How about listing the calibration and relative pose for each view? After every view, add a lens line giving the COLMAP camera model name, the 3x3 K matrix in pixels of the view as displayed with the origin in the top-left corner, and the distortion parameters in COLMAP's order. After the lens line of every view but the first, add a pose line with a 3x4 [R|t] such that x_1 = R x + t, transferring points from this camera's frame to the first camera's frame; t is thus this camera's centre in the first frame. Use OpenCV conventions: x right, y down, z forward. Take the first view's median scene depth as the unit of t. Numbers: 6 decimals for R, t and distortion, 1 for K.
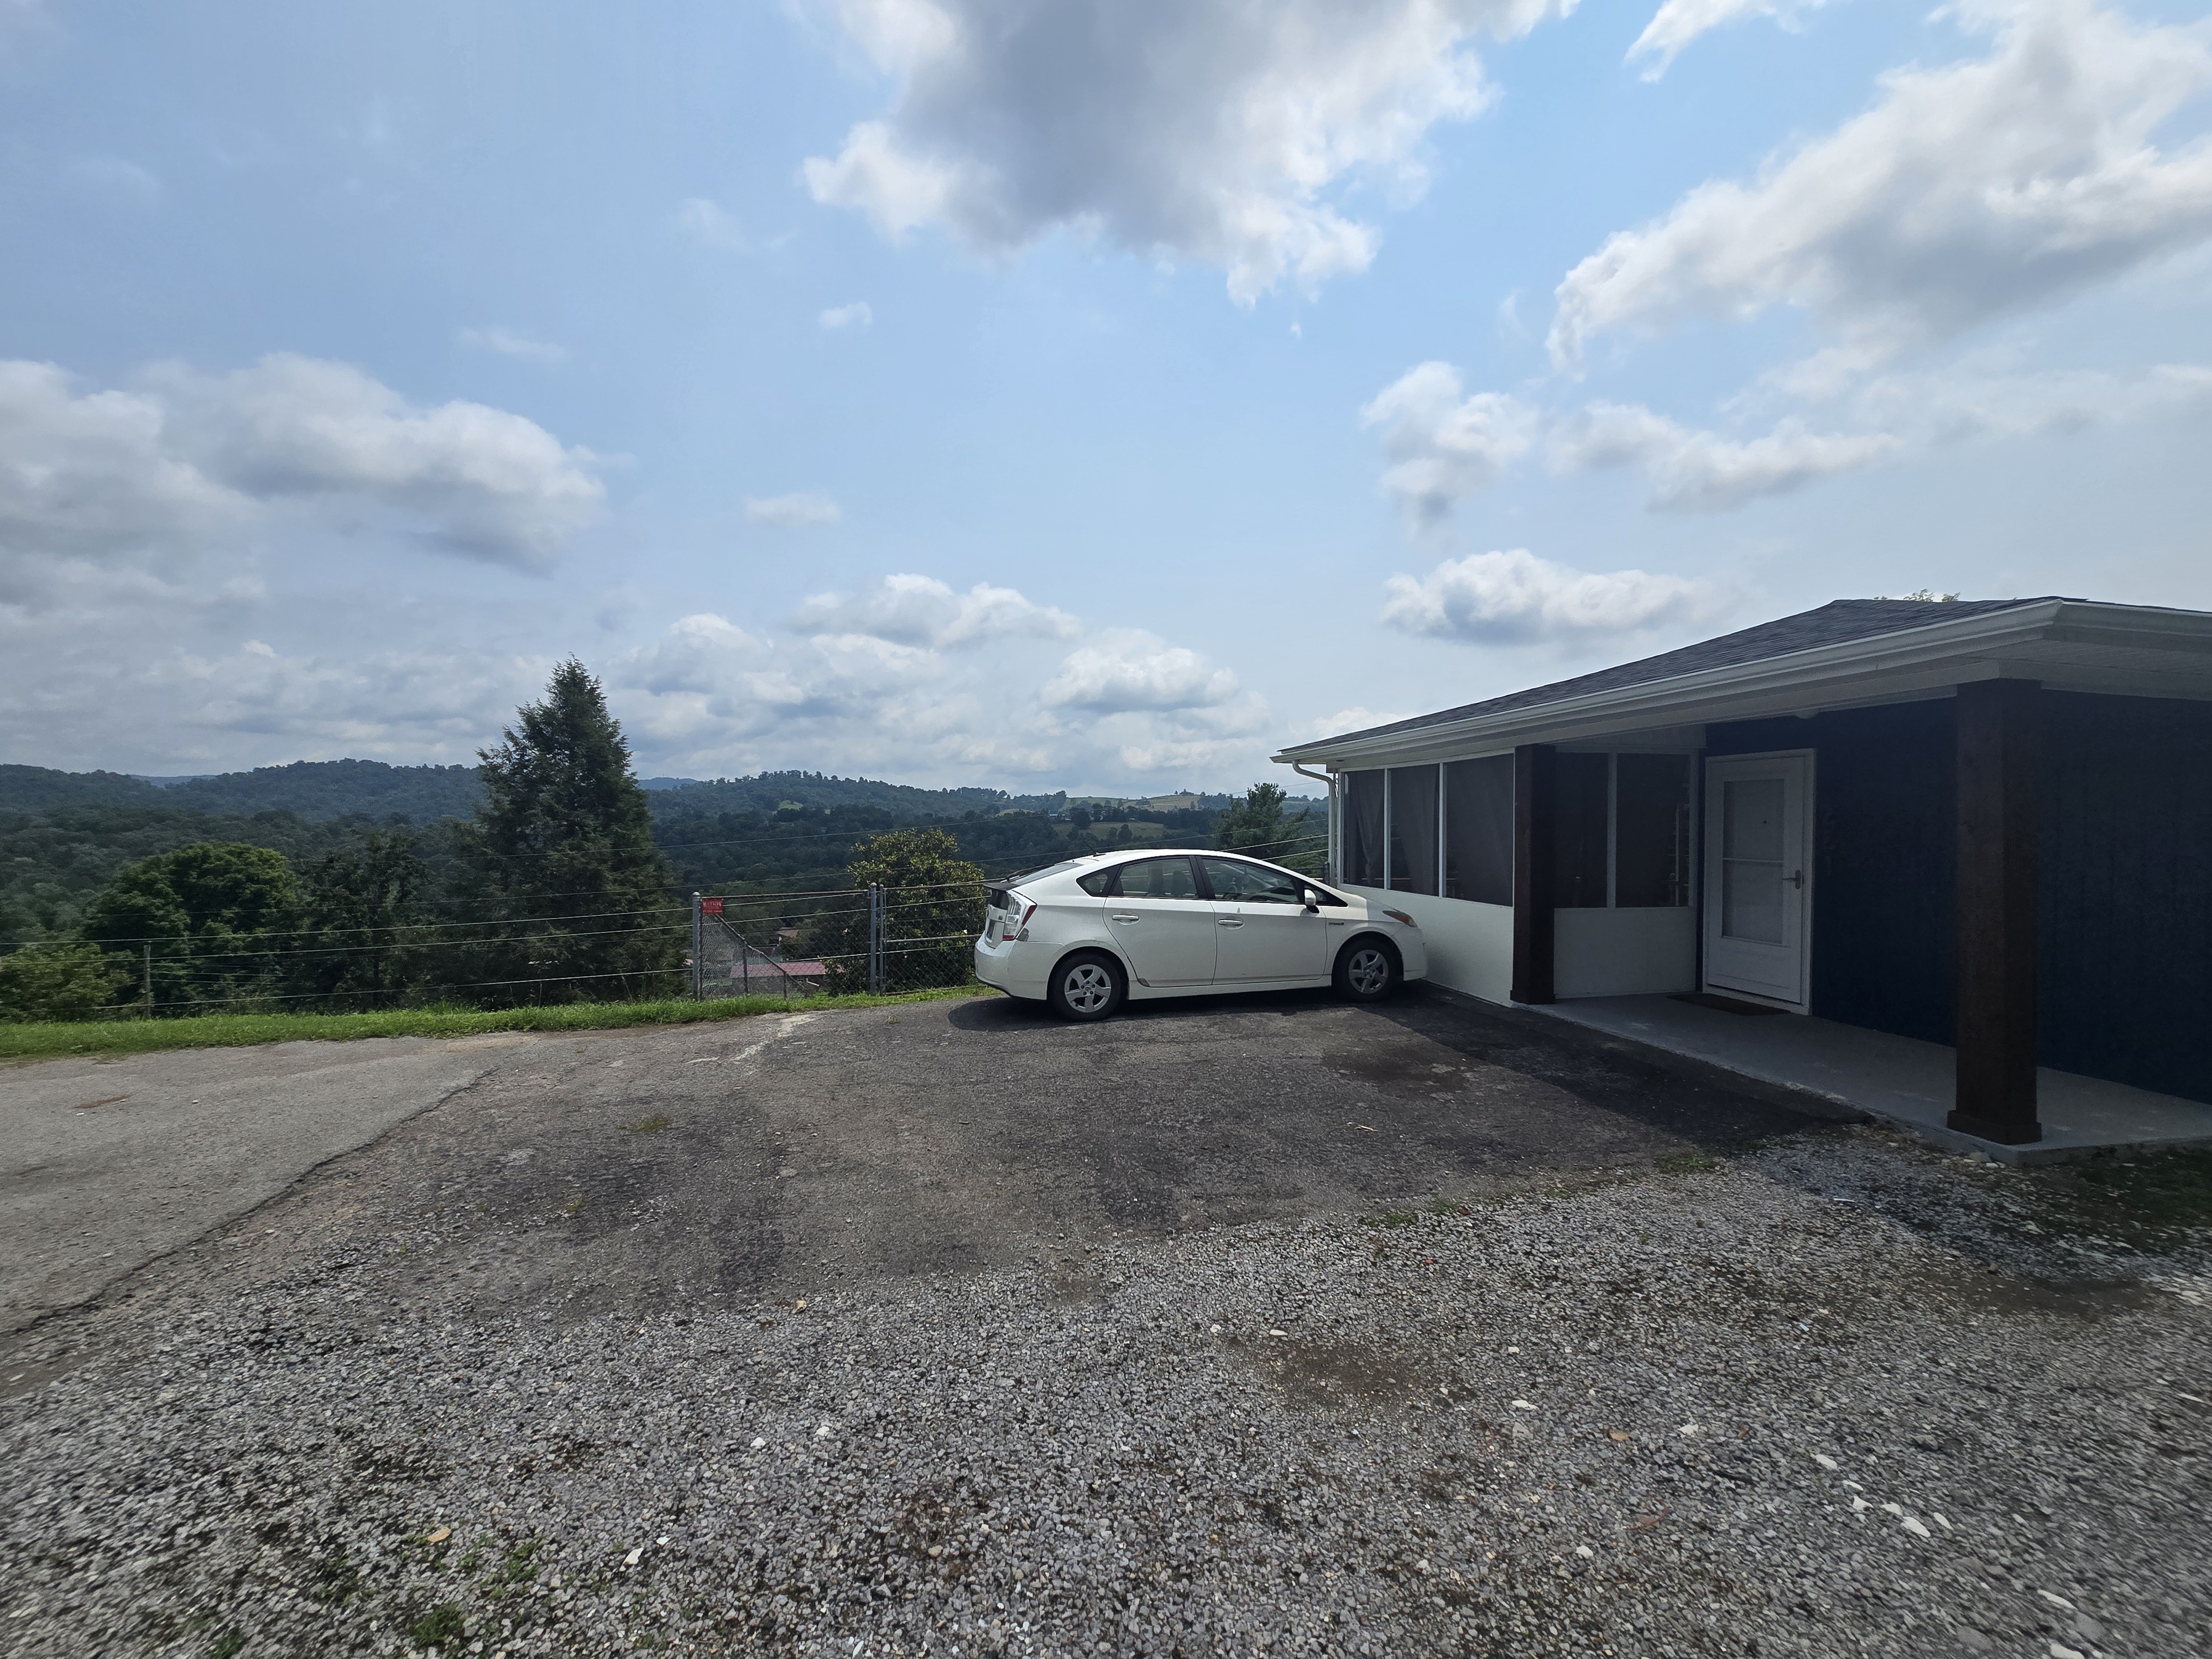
lens RADIAL K [[900.7, 0, 1111.2], [0, 900.7, 825.5], [0, 0, 1]] dist [-0.006347, 0.003521]
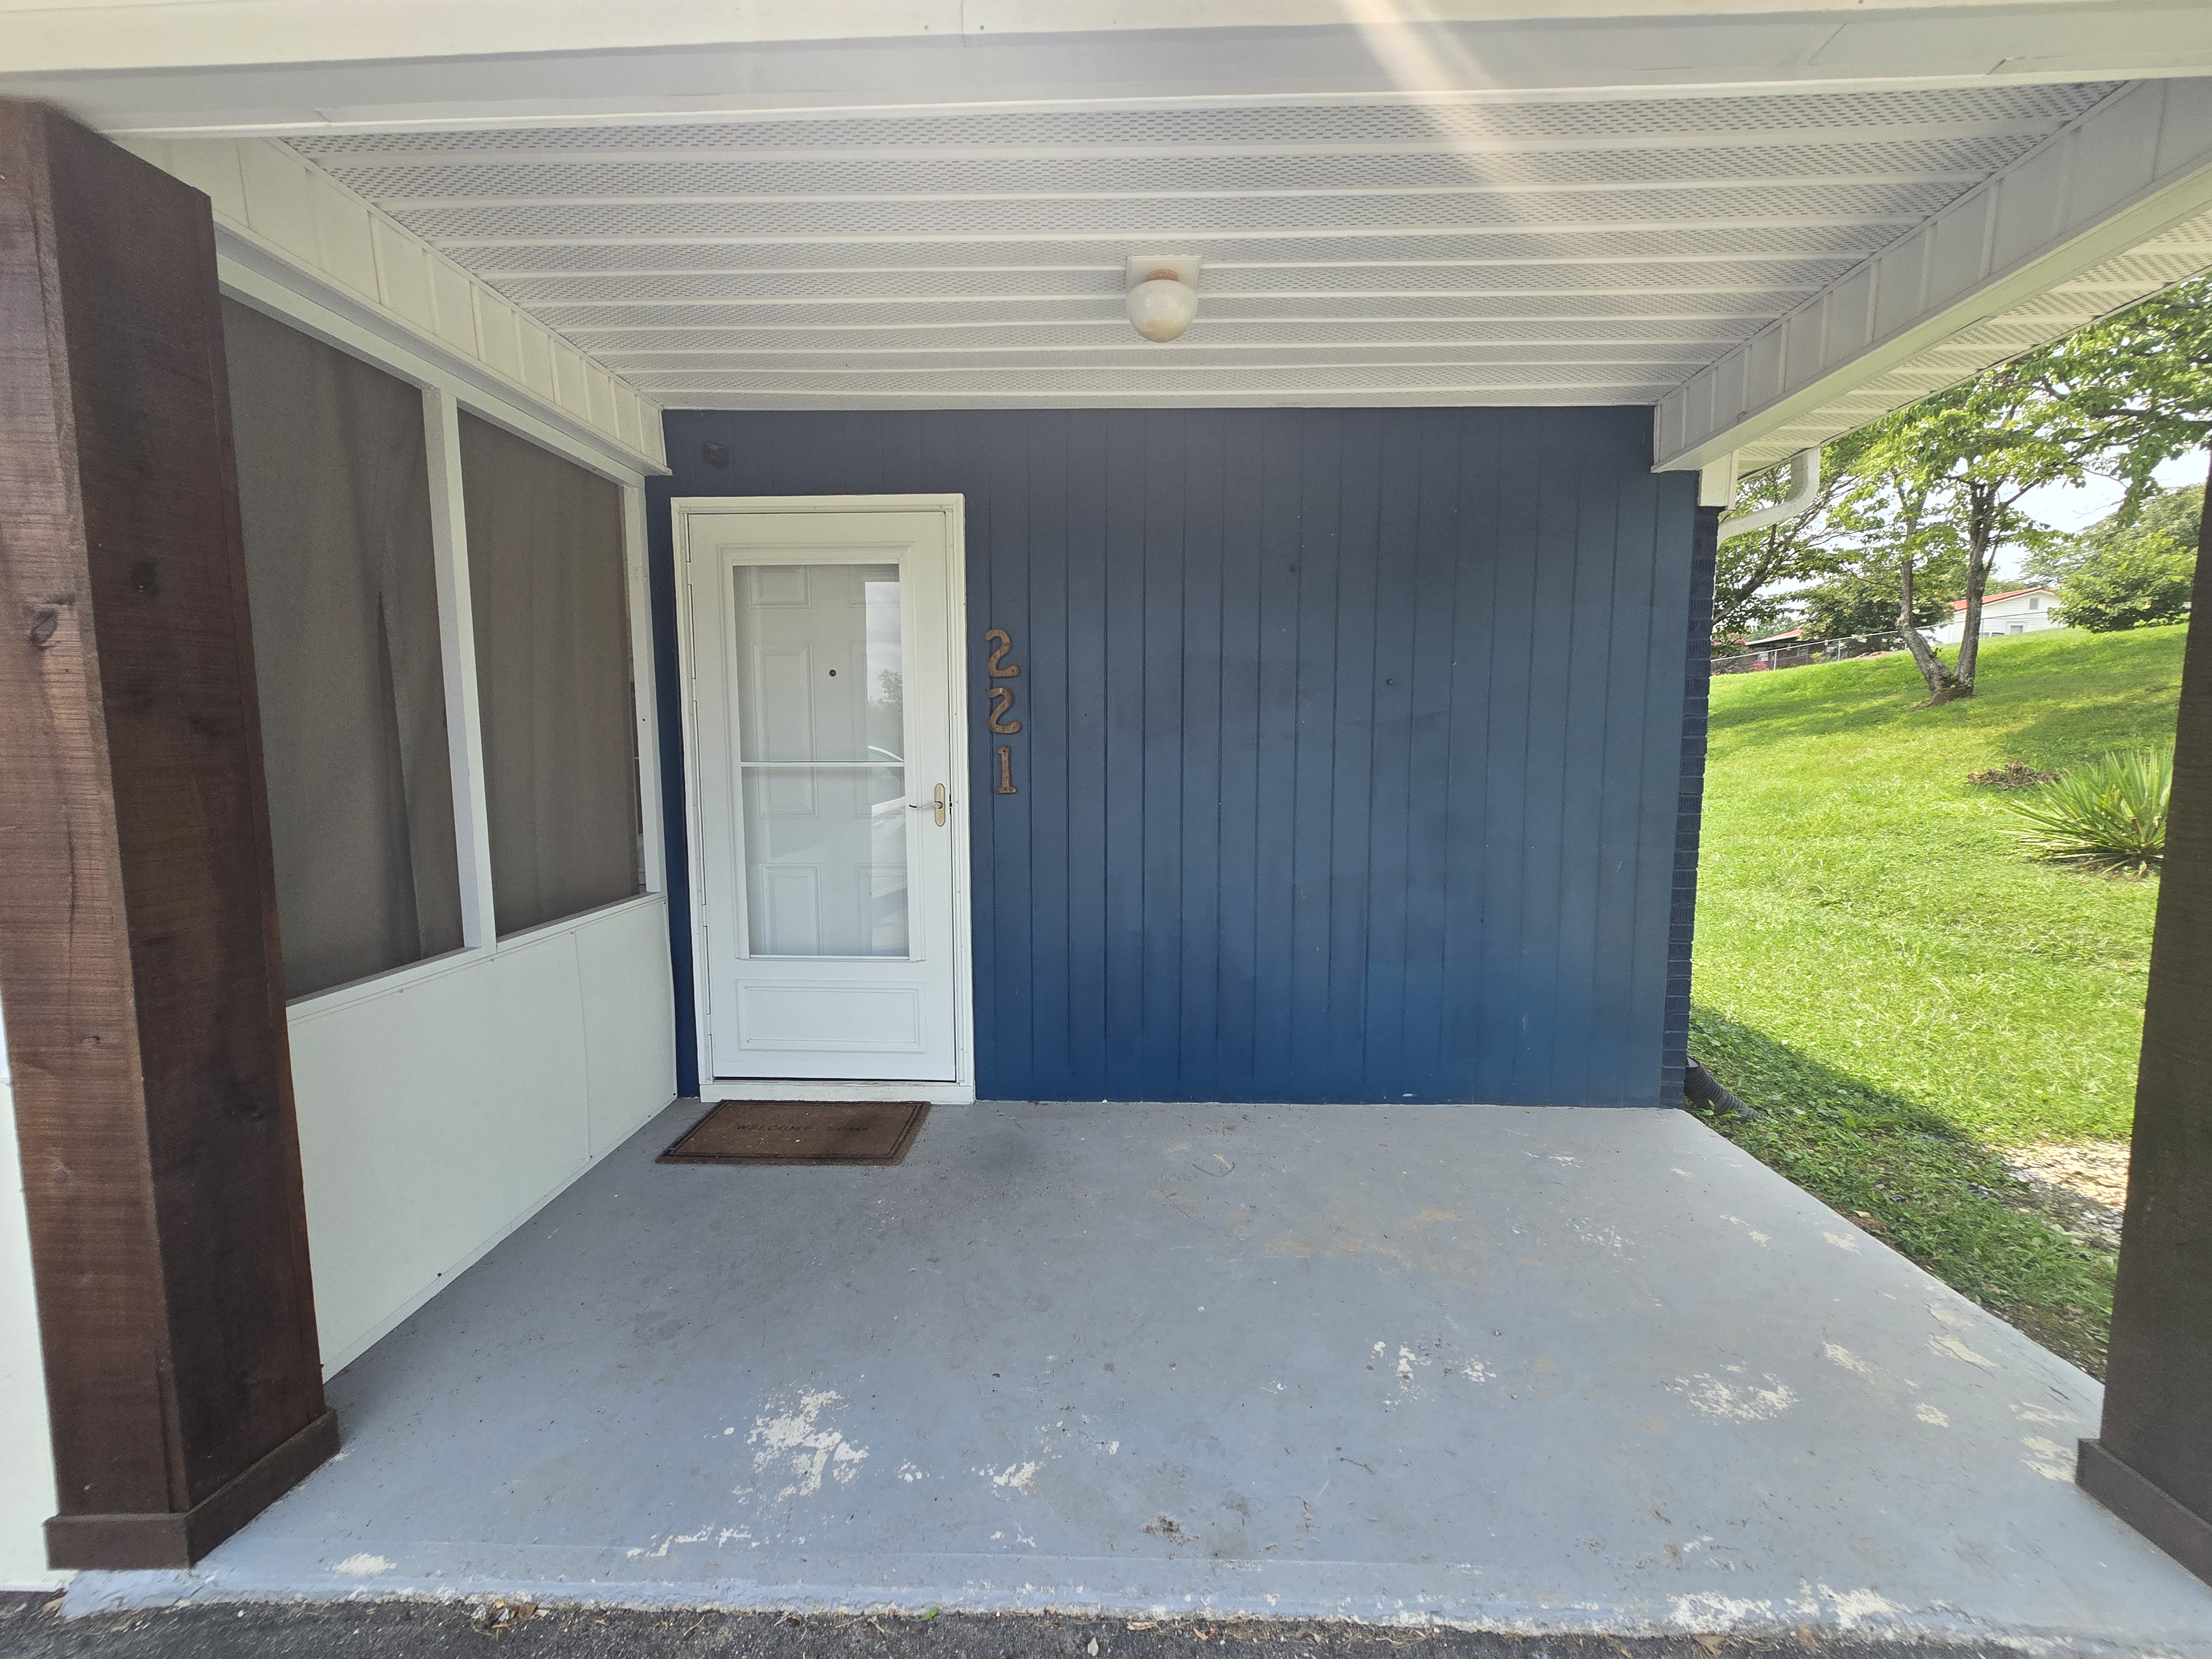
lens RADIAL K [[900.7, 0, 1115.3], [0, 900.7, 848.4], [0, 0, 1]] dist [-0.006347, 0.003521]
pose [[0.223788, -0.119915, 0.967233, 0.333638], [0.008977, 0.992614, 0.120985, 0.026560], [-0.974596, -0.018392, 0.223212, 0.755241]]
